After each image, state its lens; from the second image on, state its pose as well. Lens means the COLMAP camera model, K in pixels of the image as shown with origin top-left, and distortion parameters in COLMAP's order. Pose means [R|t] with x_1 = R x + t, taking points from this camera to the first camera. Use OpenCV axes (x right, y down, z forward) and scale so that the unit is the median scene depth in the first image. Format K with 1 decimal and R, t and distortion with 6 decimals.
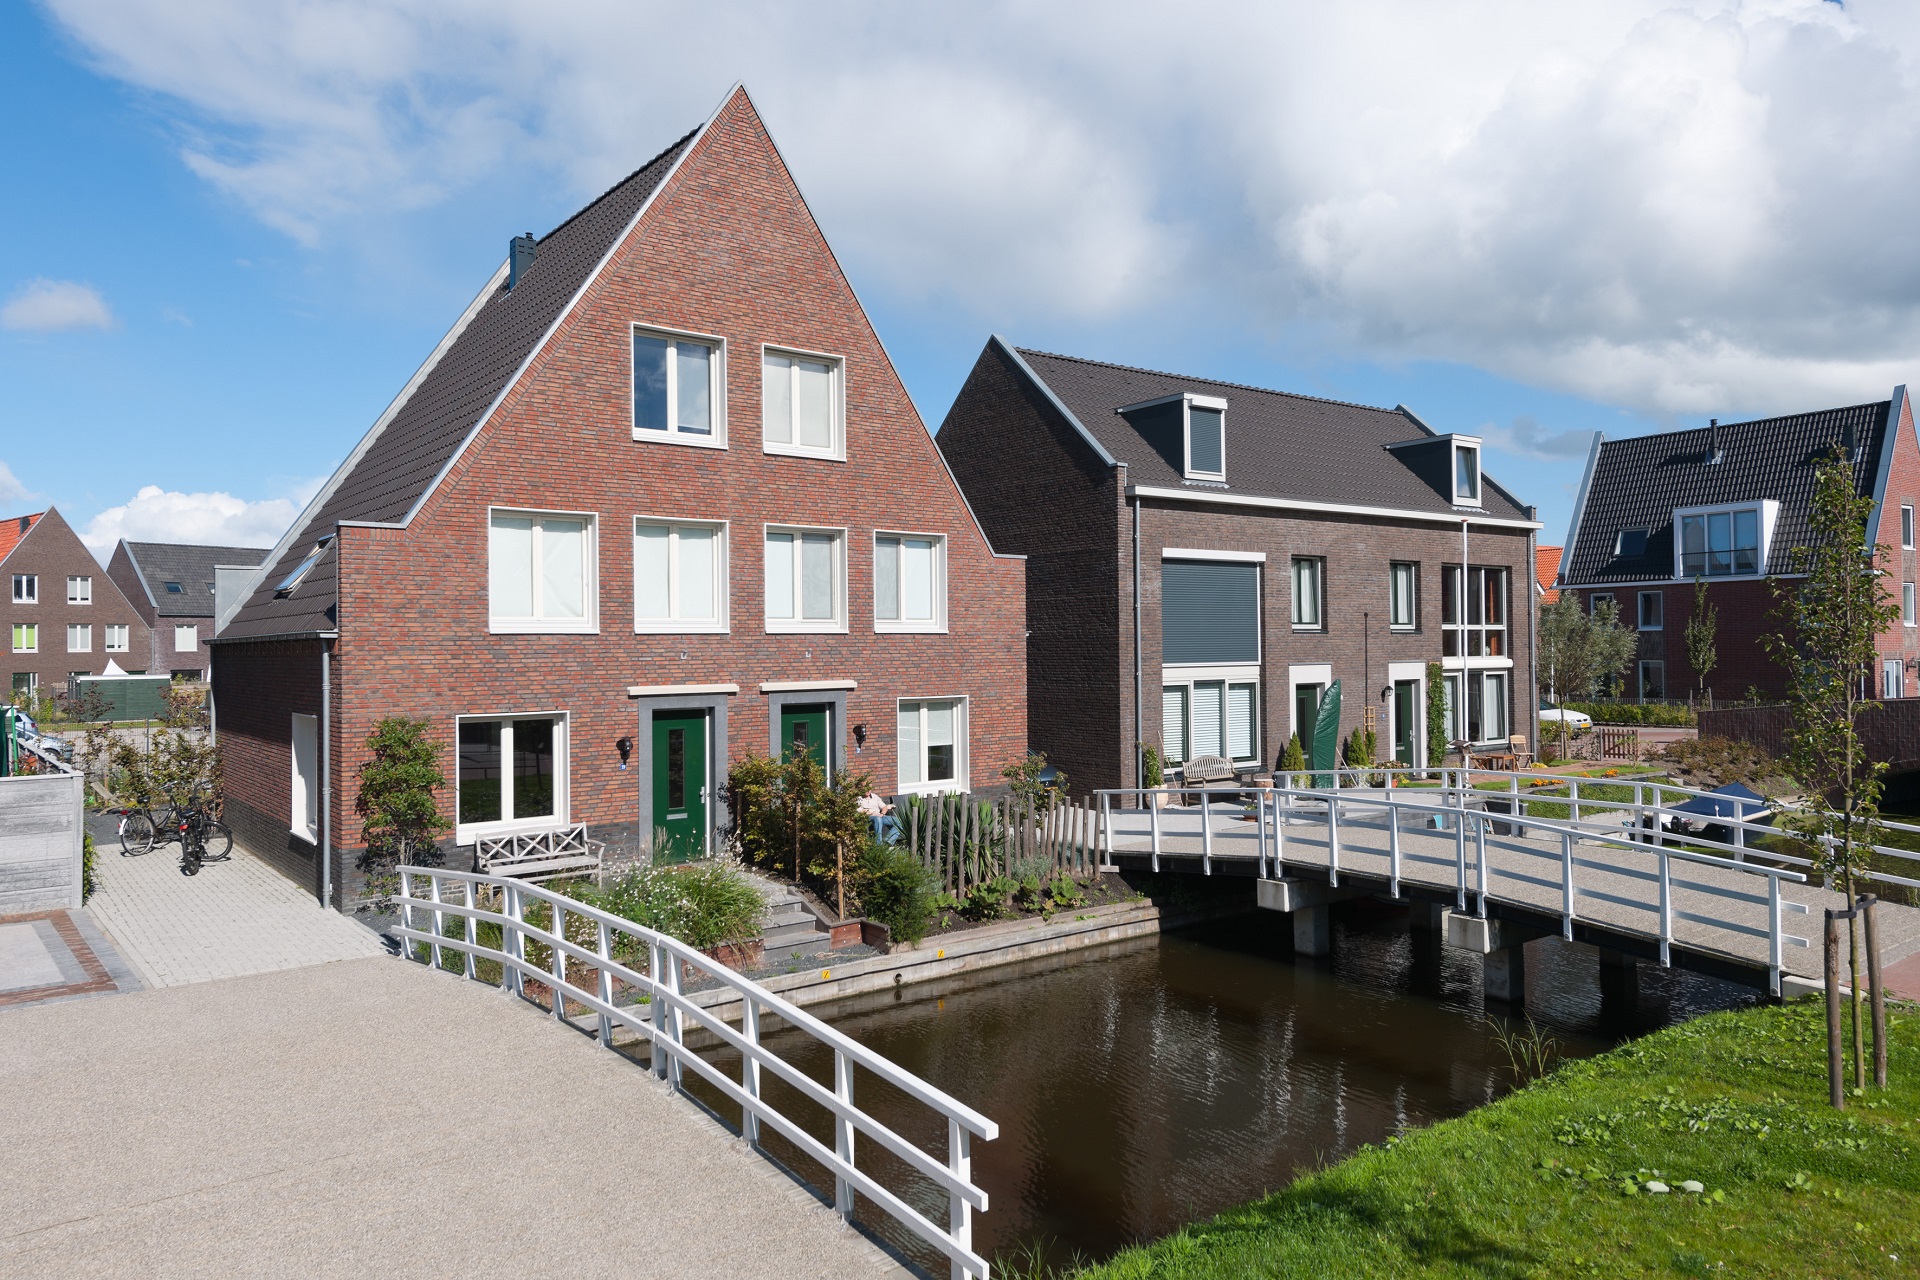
lens RADIAL K [[1280.8, 0, 960.0], [0, 1280.8, 640.0], [0, 0, 1]] dist [0.004185, -0.000201]
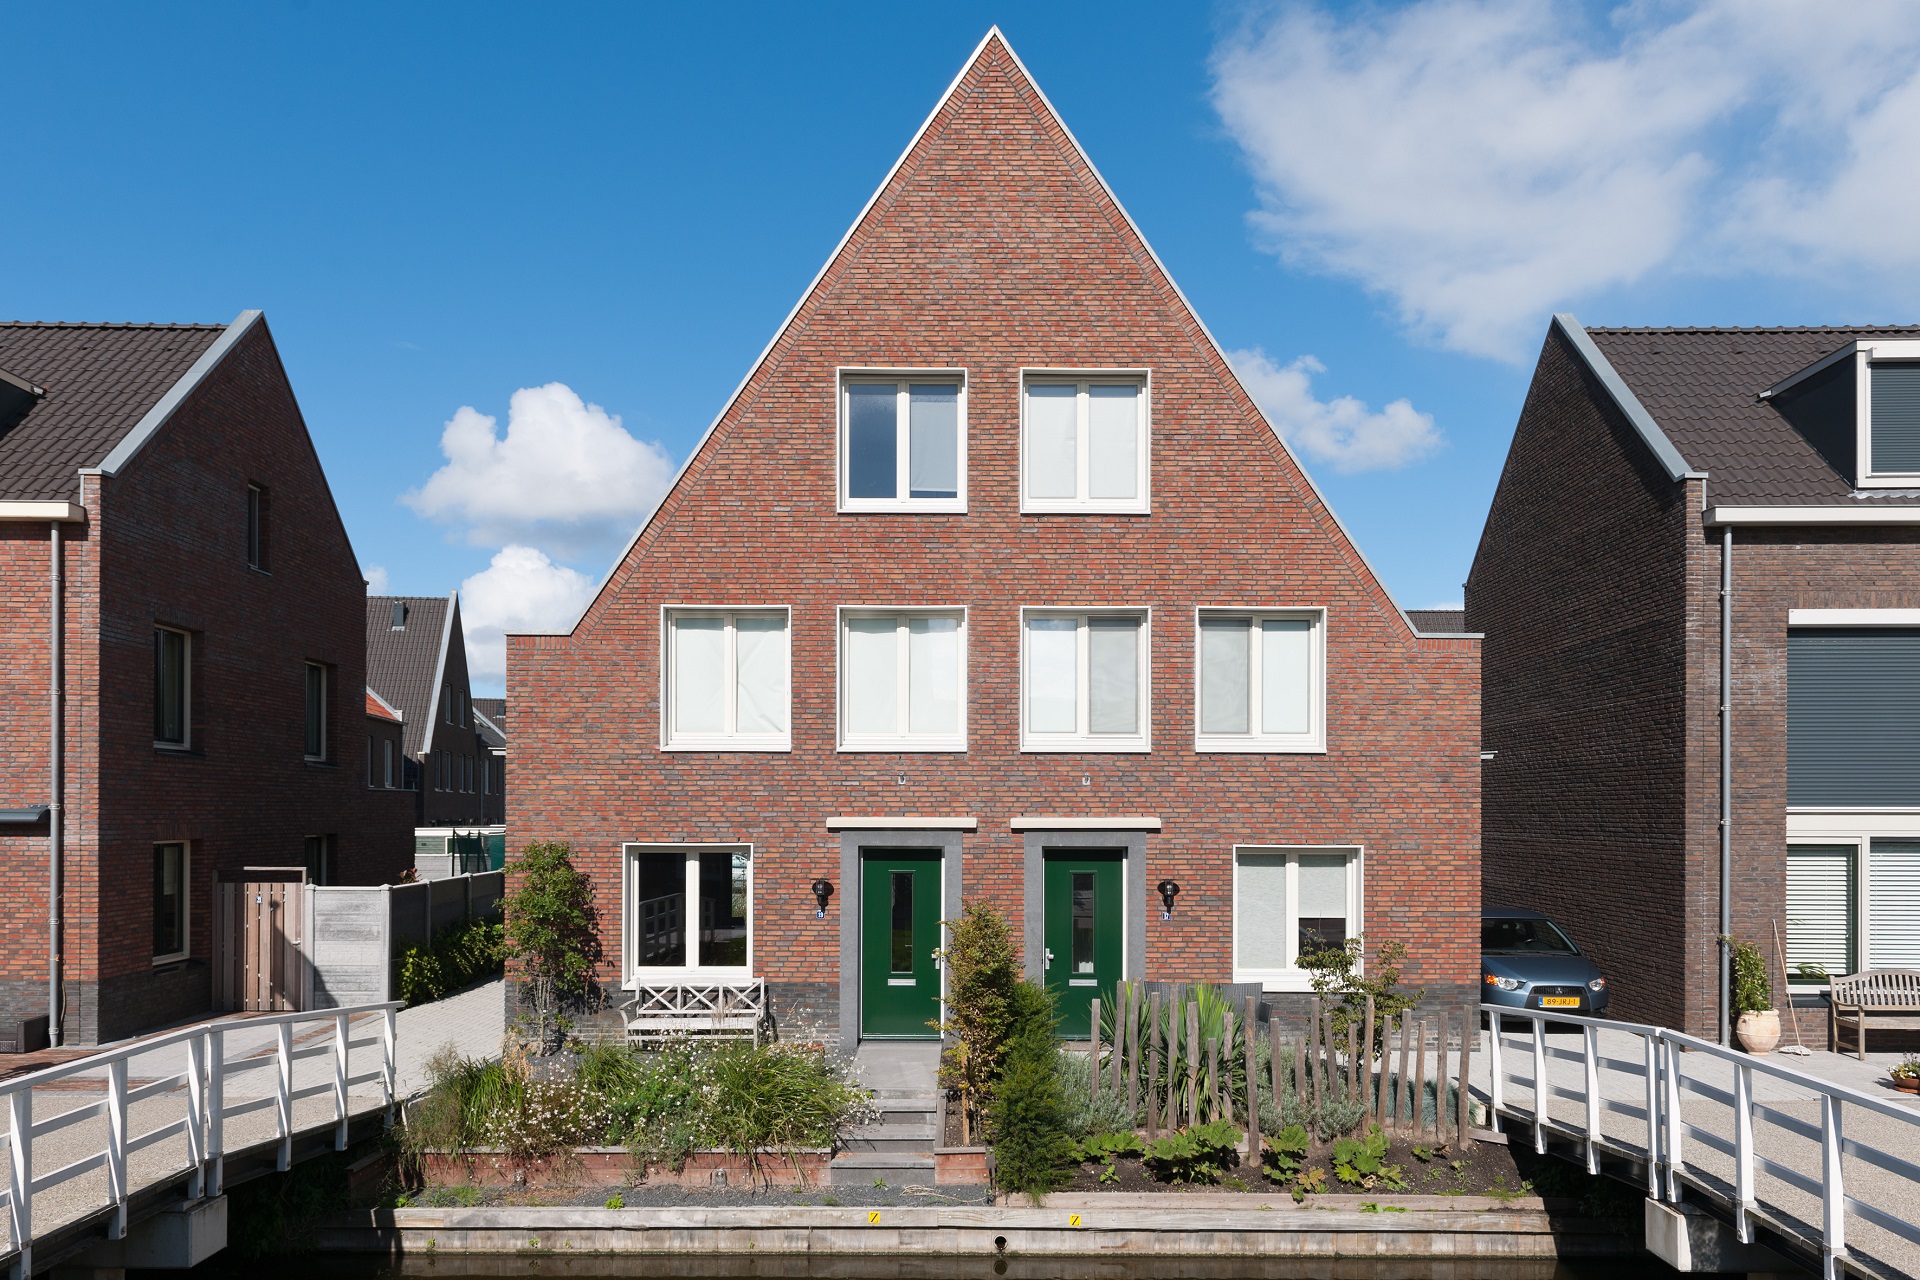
lens RADIAL K [[1377.0, 0, 960.9], [0, 1377.0, 807.3], [0, 0, 1]] dist [-0.006310, -0.002463]
pose [[0.780532, 0.012423, -0.624993, 0.332561], [-0.006910, 0.999913, 0.011245, 0.018625], [0.625078, -0.004458, 0.780550, 0.348050]]
